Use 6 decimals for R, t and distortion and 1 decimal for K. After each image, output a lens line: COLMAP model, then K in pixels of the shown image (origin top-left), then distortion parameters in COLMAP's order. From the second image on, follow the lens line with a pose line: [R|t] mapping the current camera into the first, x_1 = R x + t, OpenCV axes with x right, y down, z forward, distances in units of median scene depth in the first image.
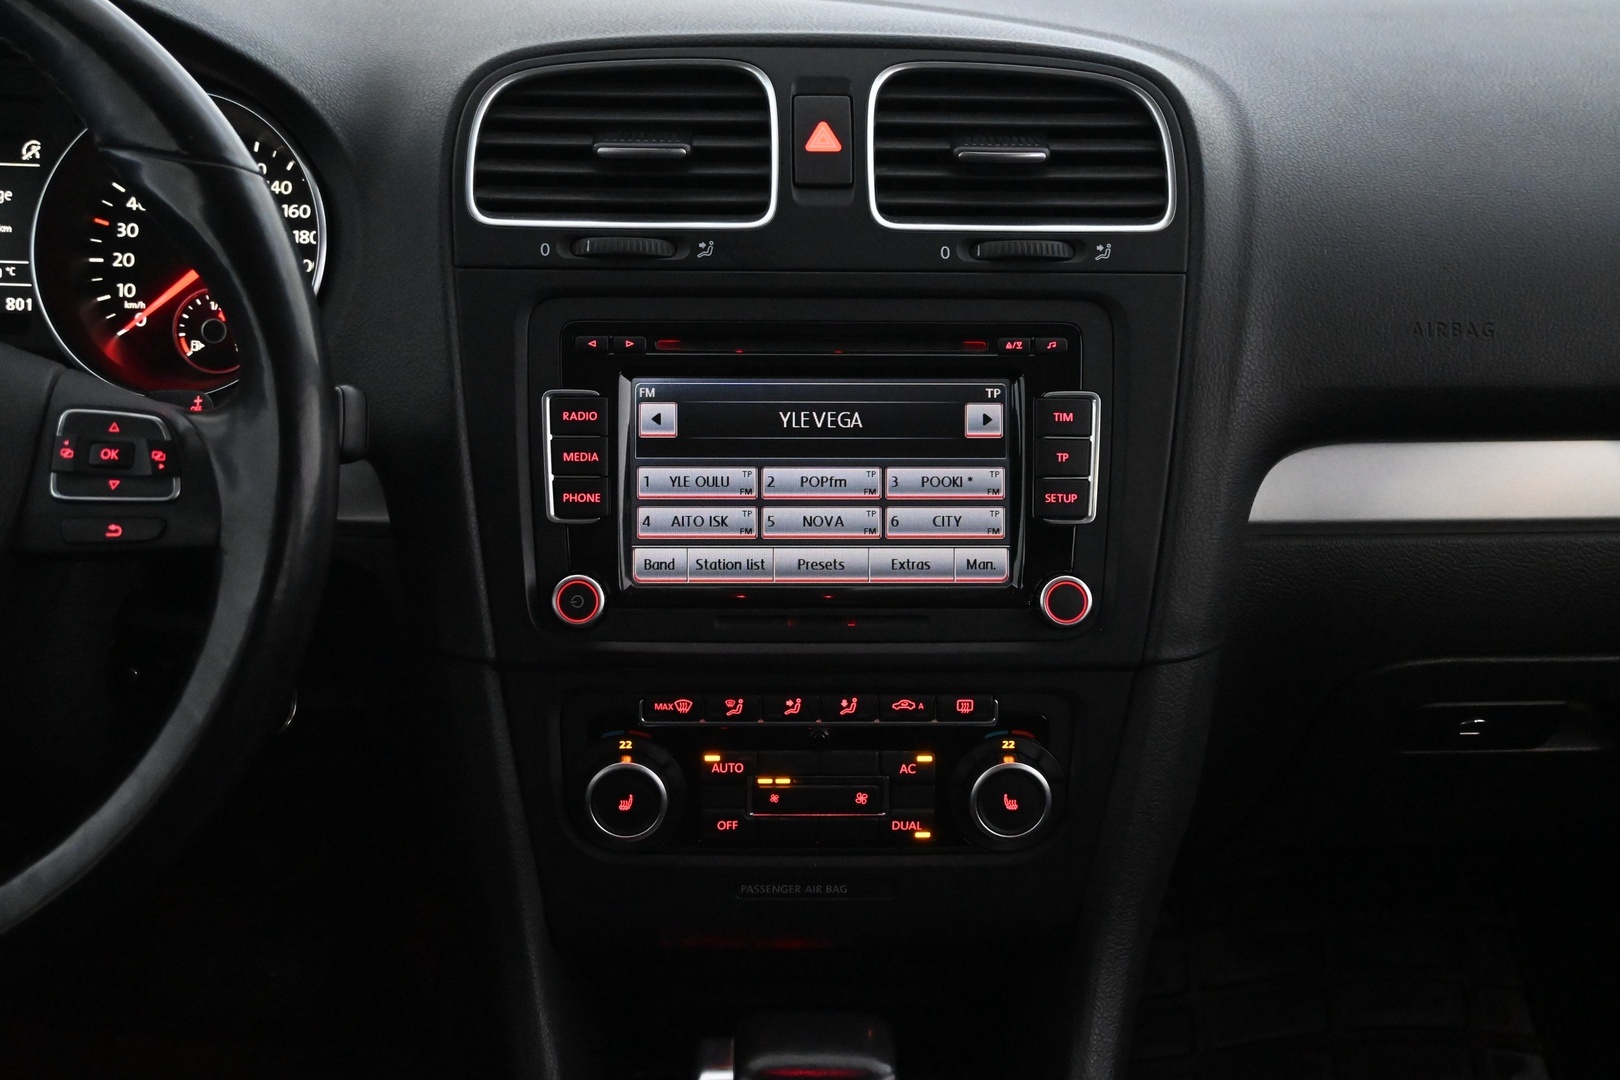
lens RADIAL K [[2368.6, 0, 809.2], [0, 2368.6, 541.0], [0, 0, 1]] dist [0.029732, 0.000000]
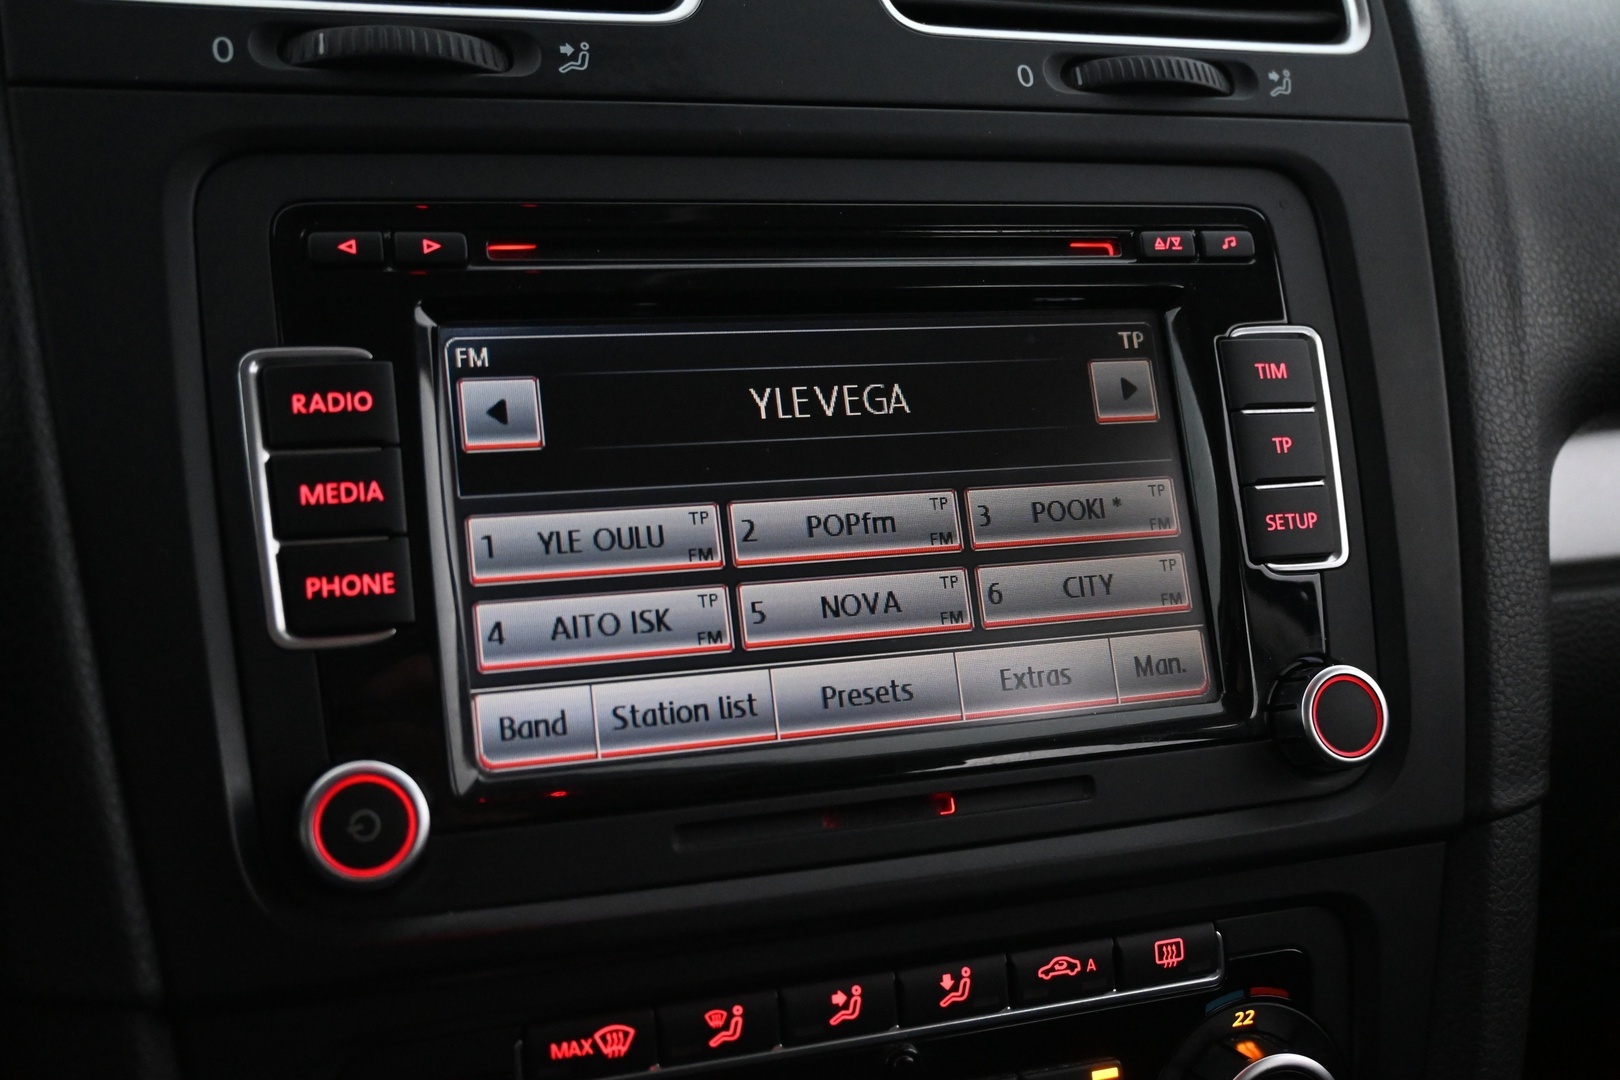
lens RADIAL K [[1719.7, 0, 806.3], [0, 1719.7, 540.1], [0, 0, 1]] dist [0.000475, 0.000000]
pose [[0.952181, -0.068159, 0.297834, -0.108467], [0.116453, 0.982177, -0.147534, 0.029353], [-0.282470, 0.175163, 0.943148, 0.670563]]
